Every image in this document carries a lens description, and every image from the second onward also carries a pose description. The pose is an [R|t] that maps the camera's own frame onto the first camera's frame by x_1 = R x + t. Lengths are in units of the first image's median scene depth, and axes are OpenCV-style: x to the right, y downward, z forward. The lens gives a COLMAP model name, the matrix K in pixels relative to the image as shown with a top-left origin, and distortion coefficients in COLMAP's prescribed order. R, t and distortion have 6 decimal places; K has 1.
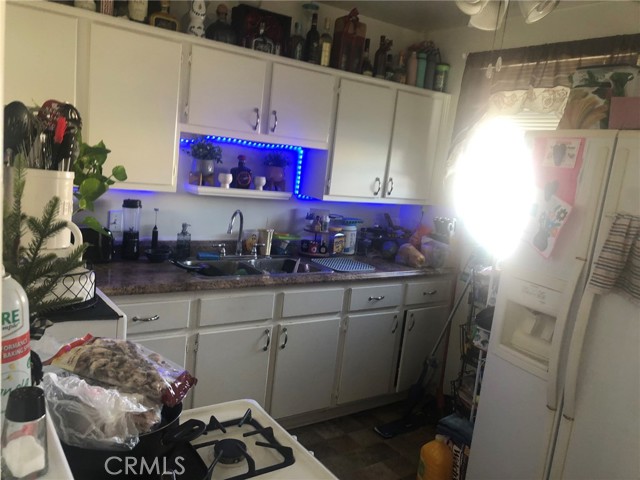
lens RADIAL K [[533.2, 0, 318.4], [0, 533.2, 250.6], [0, 0, 1]] dist [0.078000, -0.061919]
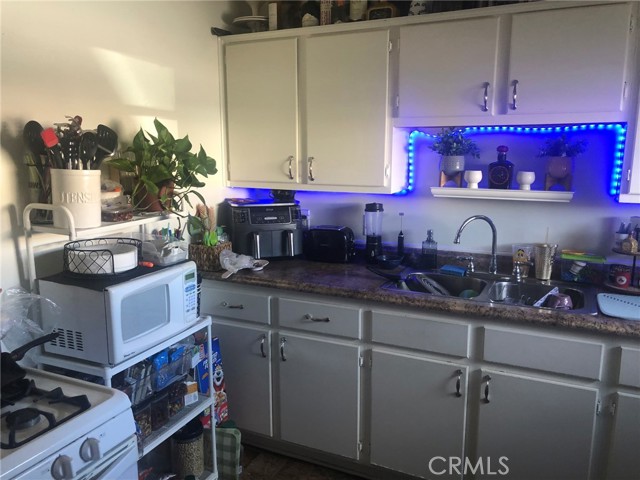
lens RADIAL K [[533.2, 0, 318.4], [0, 533.2, 250.6], [0, 0, 1]] dist [0.078000, -0.061919]
pose [[0.489907, 0.066562, -0.869230, 0.432134], [-0.097449, 0.995013, 0.021271, -0.017792], [0.866311, 0.074284, 0.493950, 0.405971]]
